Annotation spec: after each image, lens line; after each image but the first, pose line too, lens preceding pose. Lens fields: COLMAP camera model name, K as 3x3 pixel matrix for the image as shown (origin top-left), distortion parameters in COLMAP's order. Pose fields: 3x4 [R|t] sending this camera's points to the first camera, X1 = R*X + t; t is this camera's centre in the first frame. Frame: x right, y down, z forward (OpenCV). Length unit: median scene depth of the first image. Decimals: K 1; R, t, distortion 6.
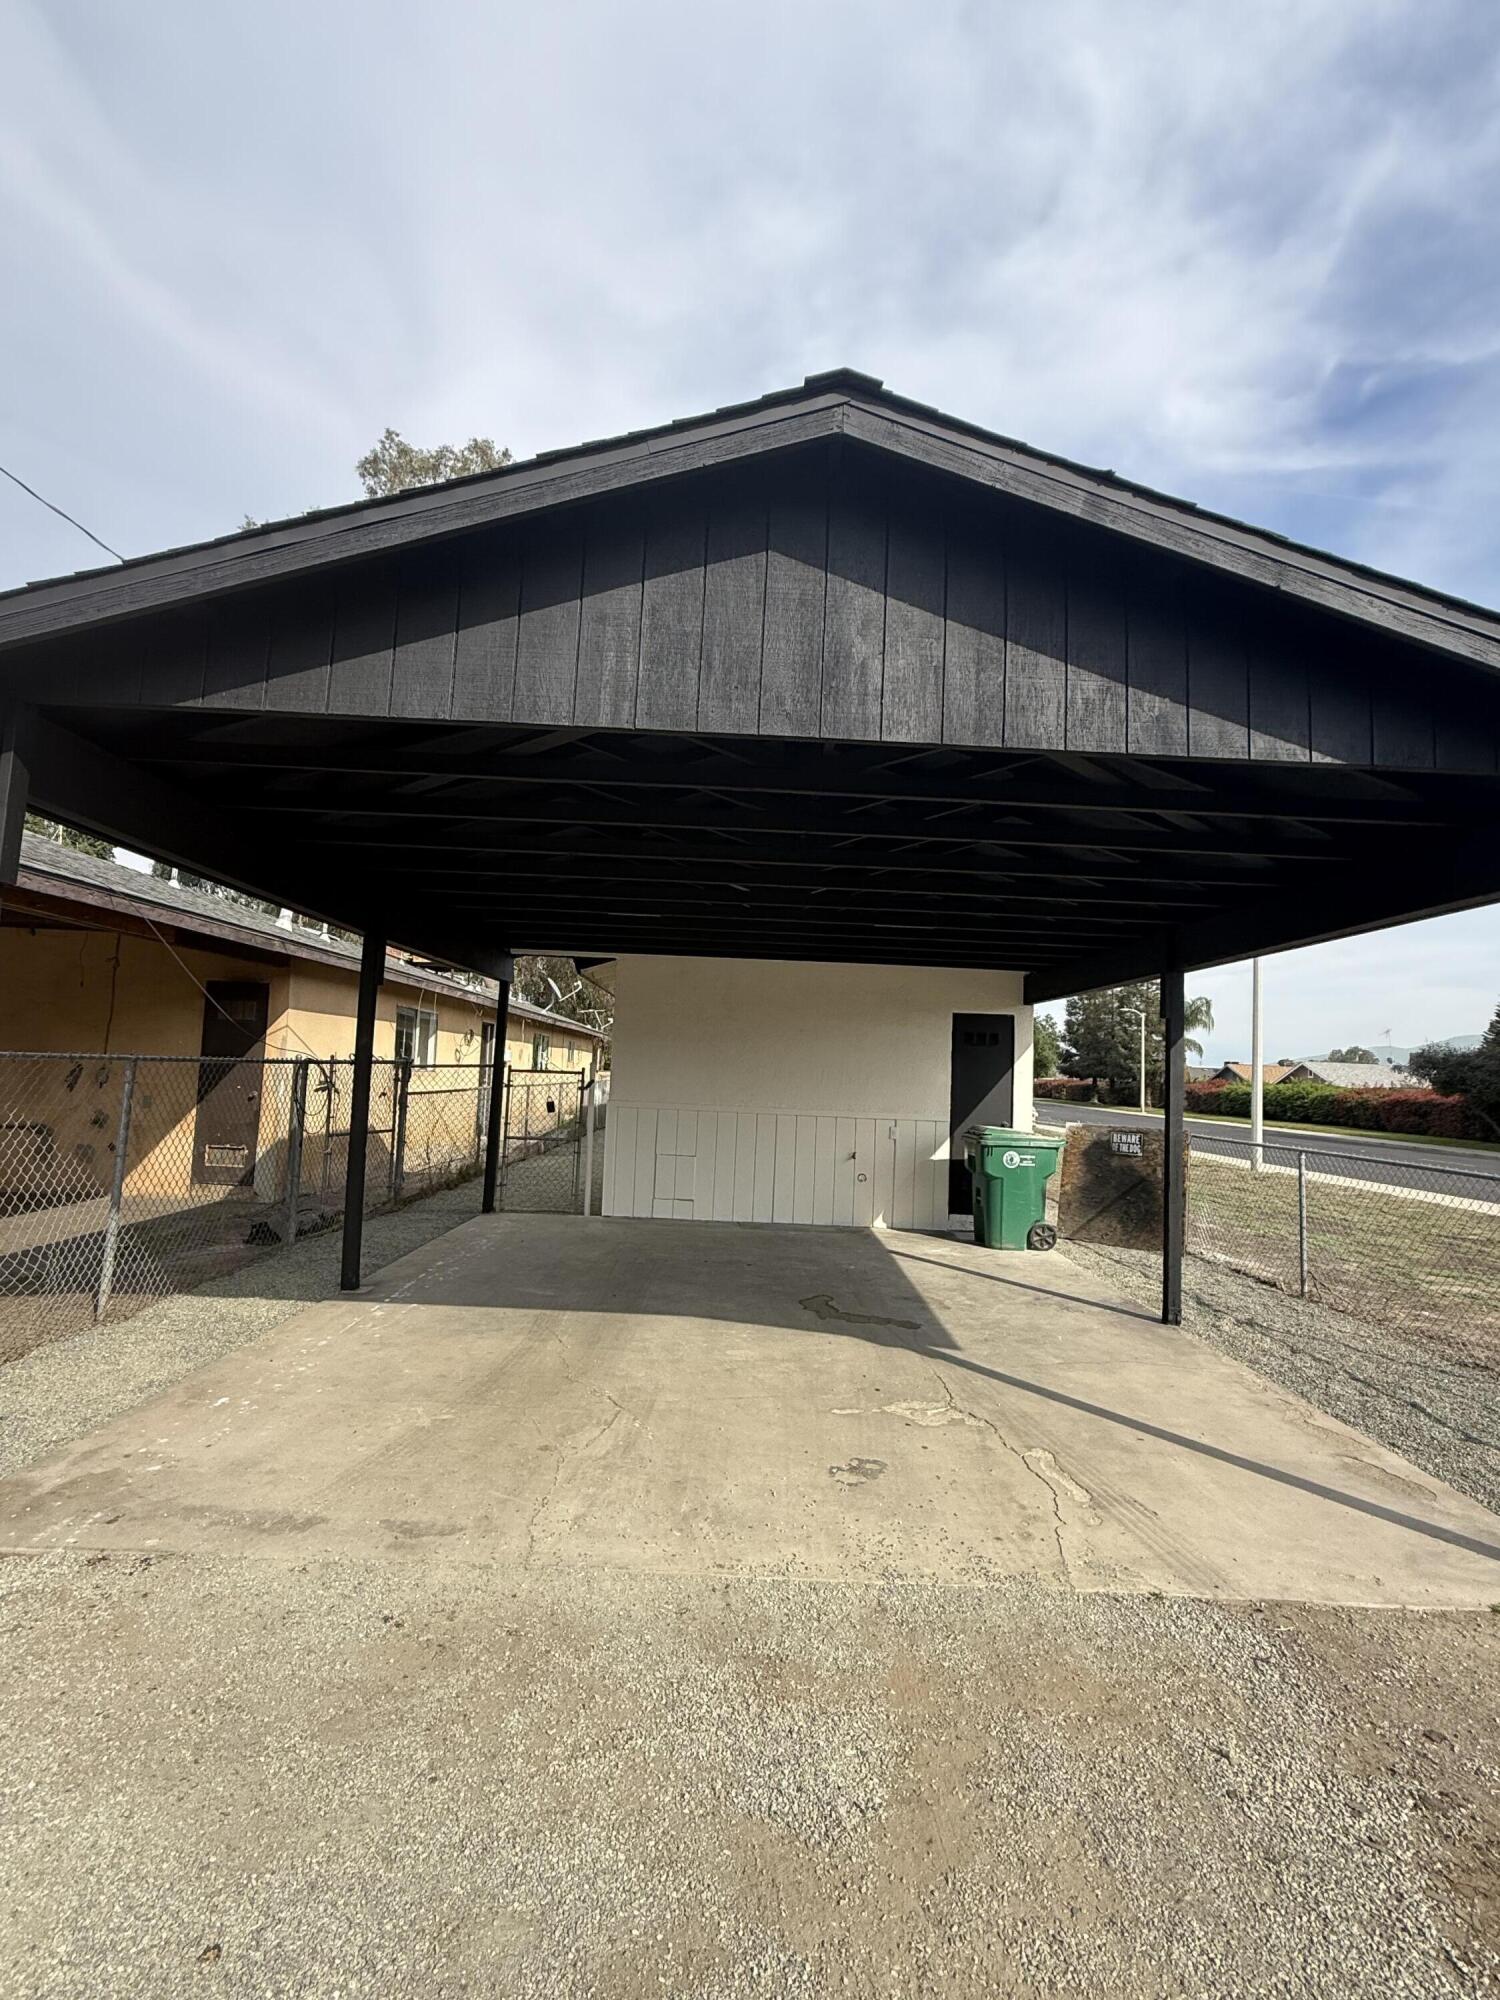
lens RADIAL K [[946.5, 0, 745.5], [0, 946.5, 1005.1], [0, 0, 1]] dist [0.001912, 0.000079]
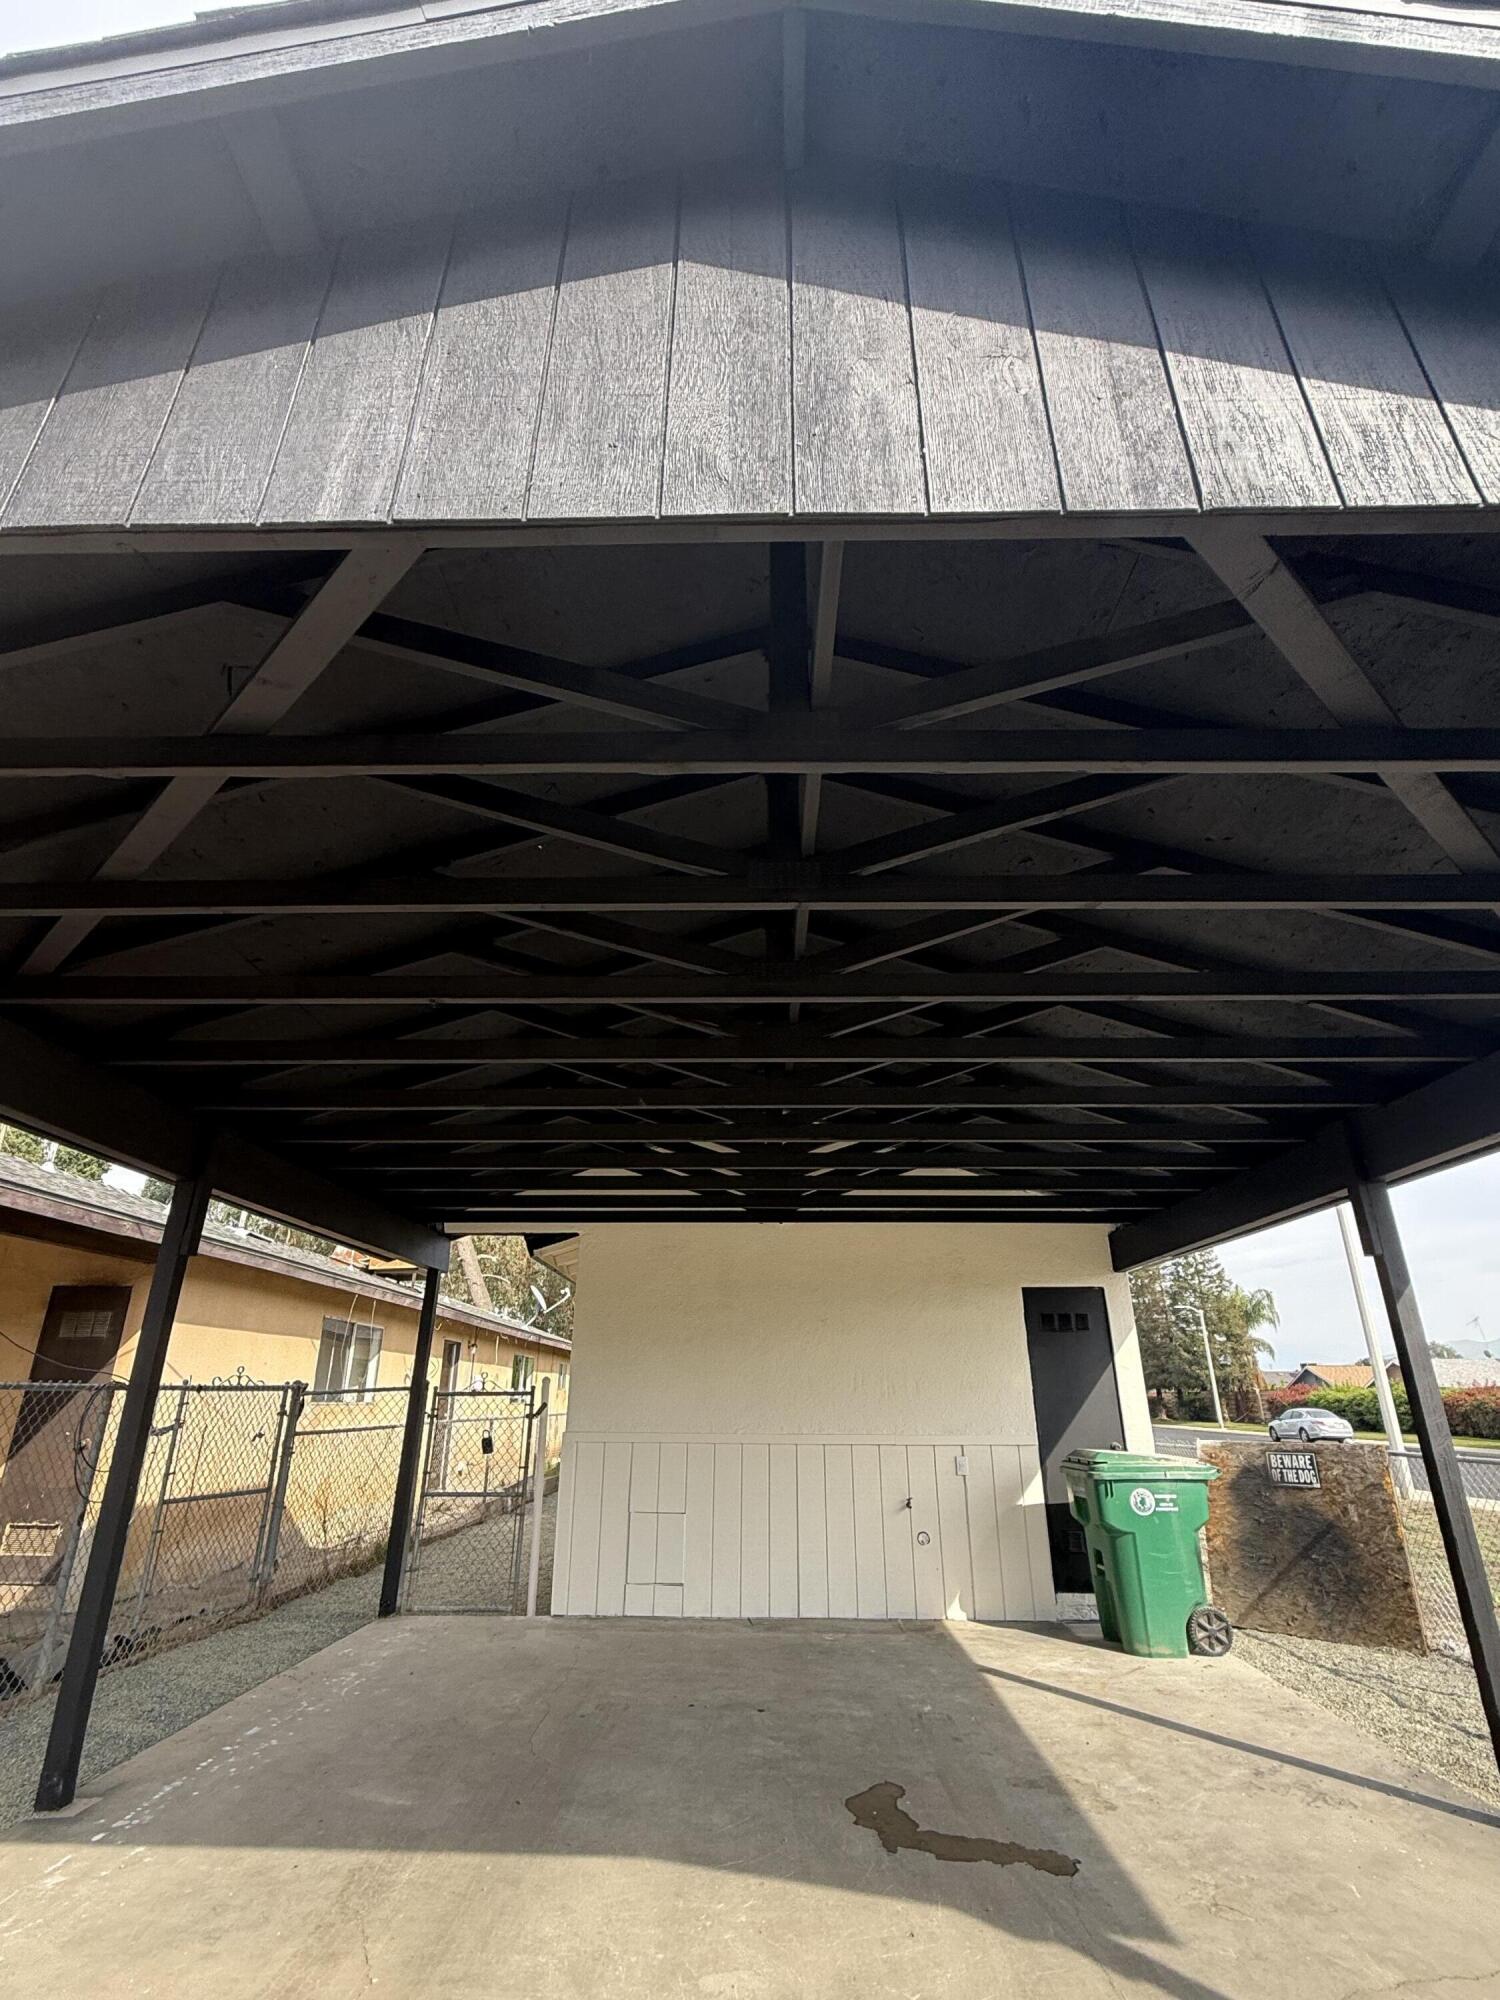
lens RADIAL K [[946.5, 0, 745.5], [0, 946.5, 1005.1], [0, 0, 1]] dist [0.001912, 0.000079]
pose [[0.998954, -0.044882, -0.008747, 0.016449], [0.039750, 0.946908, -0.319039, 0.028795], [0.022602, 0.318358, 0.947701, 0.218070]]
